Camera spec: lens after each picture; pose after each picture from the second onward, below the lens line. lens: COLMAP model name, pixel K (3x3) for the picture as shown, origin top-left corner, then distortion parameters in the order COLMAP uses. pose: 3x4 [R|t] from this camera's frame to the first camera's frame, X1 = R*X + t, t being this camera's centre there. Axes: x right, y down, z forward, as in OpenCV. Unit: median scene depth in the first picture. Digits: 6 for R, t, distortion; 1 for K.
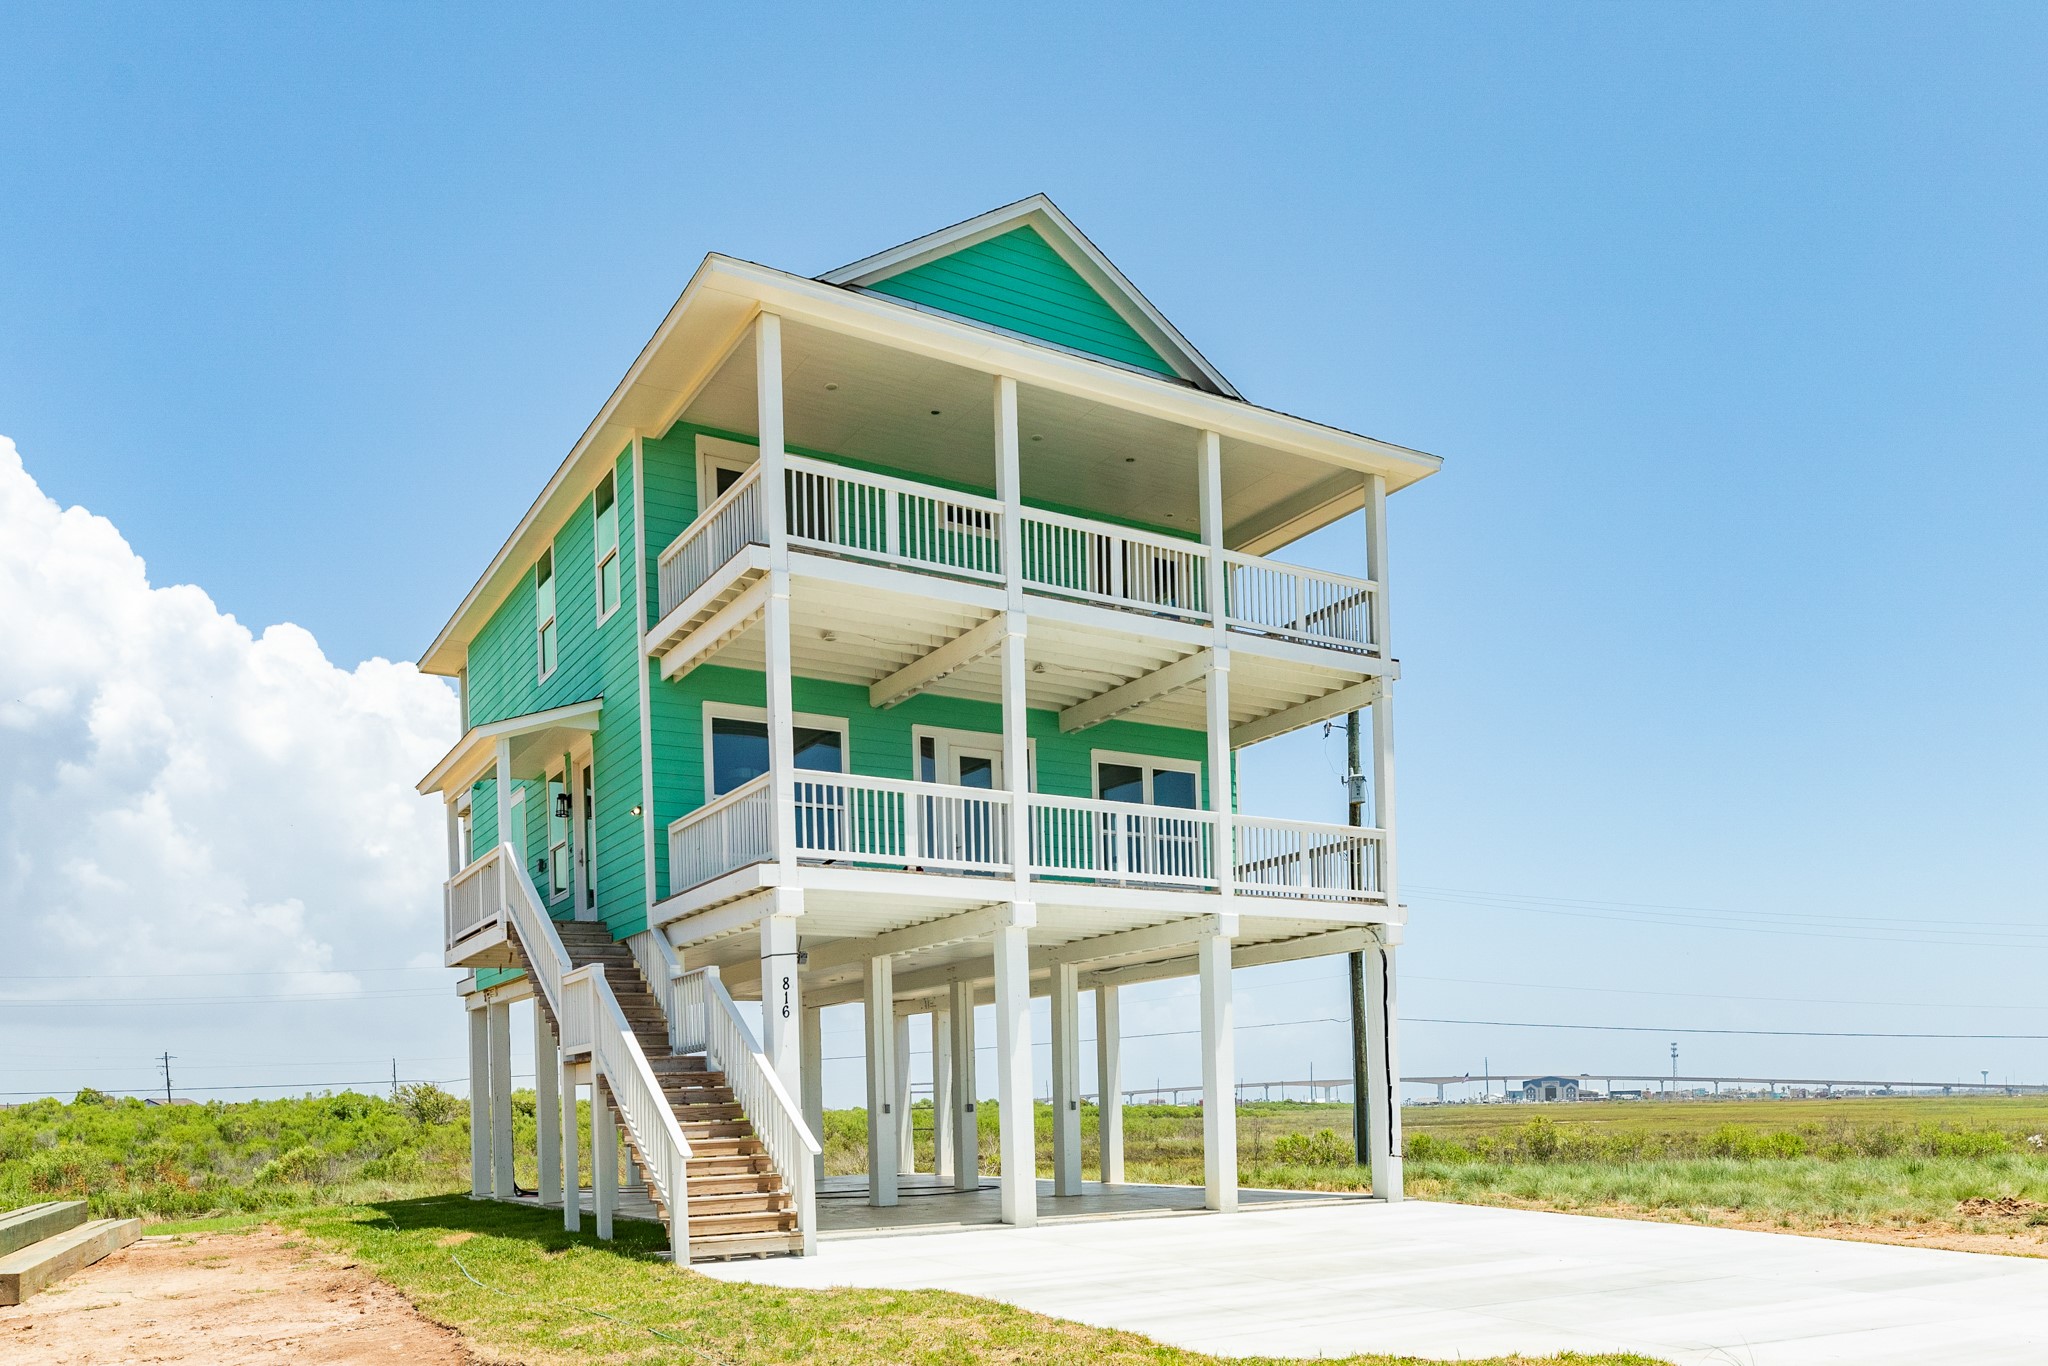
lens RADIAL K [[1430.3, 0, 1019.4], [0, 1430.3, 633.2], [0, 0, 1]] dist [-0.001362, 0.000743]
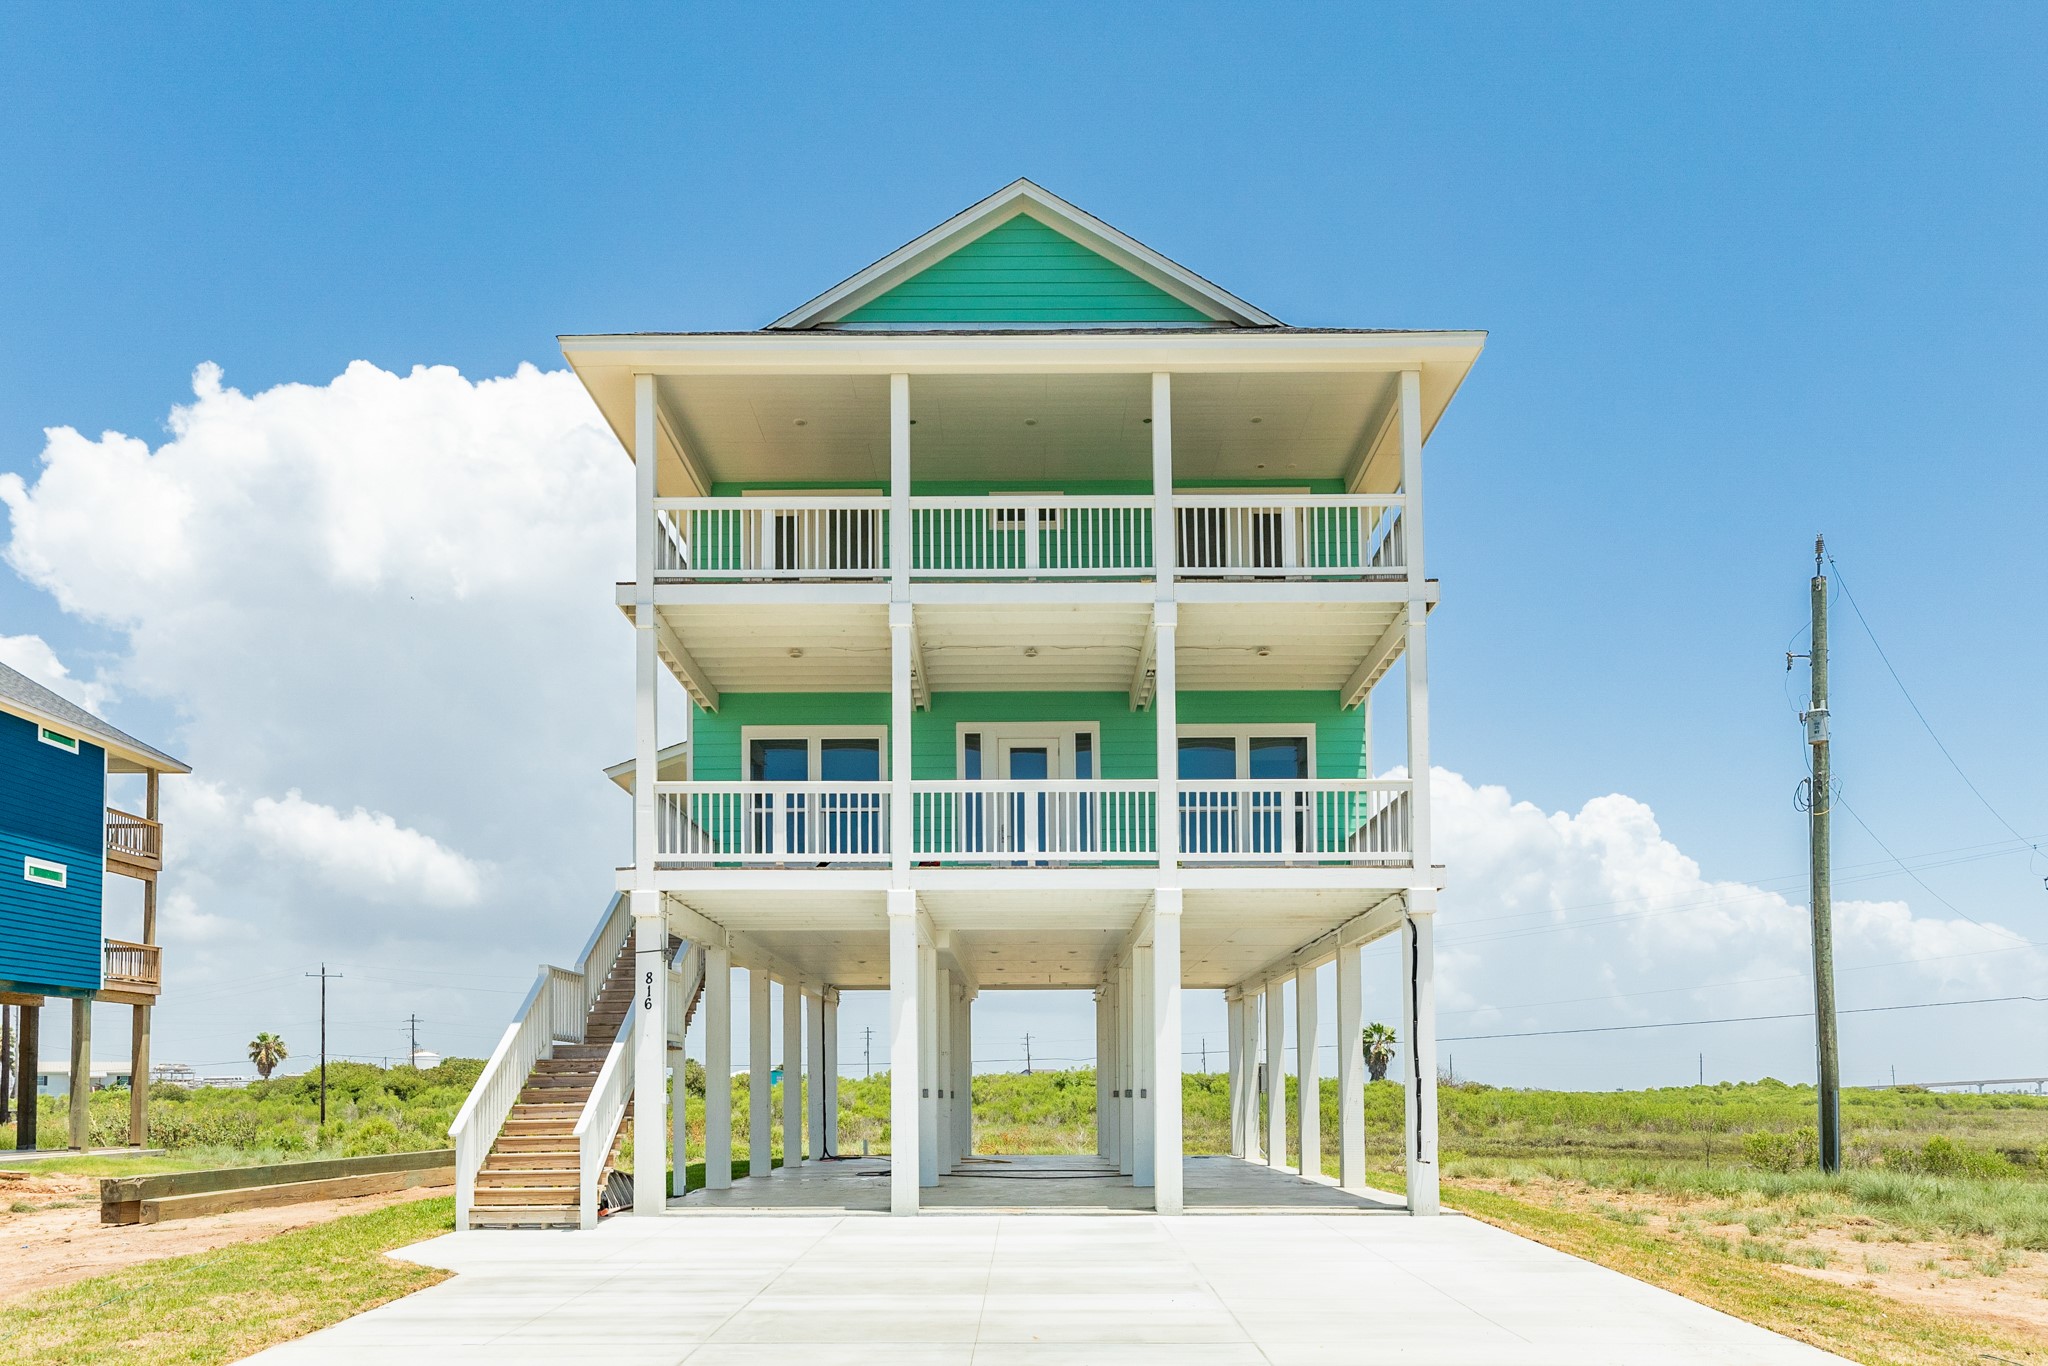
lens RADIAL K [[1243.9, 0, 1025.5], [0, 1243.9, 707.6], [0, 0, 1]] dist [0.004104, 0.001409]
pose [[0.853821, -0.136245, -0.502420, 0.478681], [0.148666, 0.988766, -0.015486, 0.080656], [0.498886, -0.061471, 0.864485, 0.275688]]
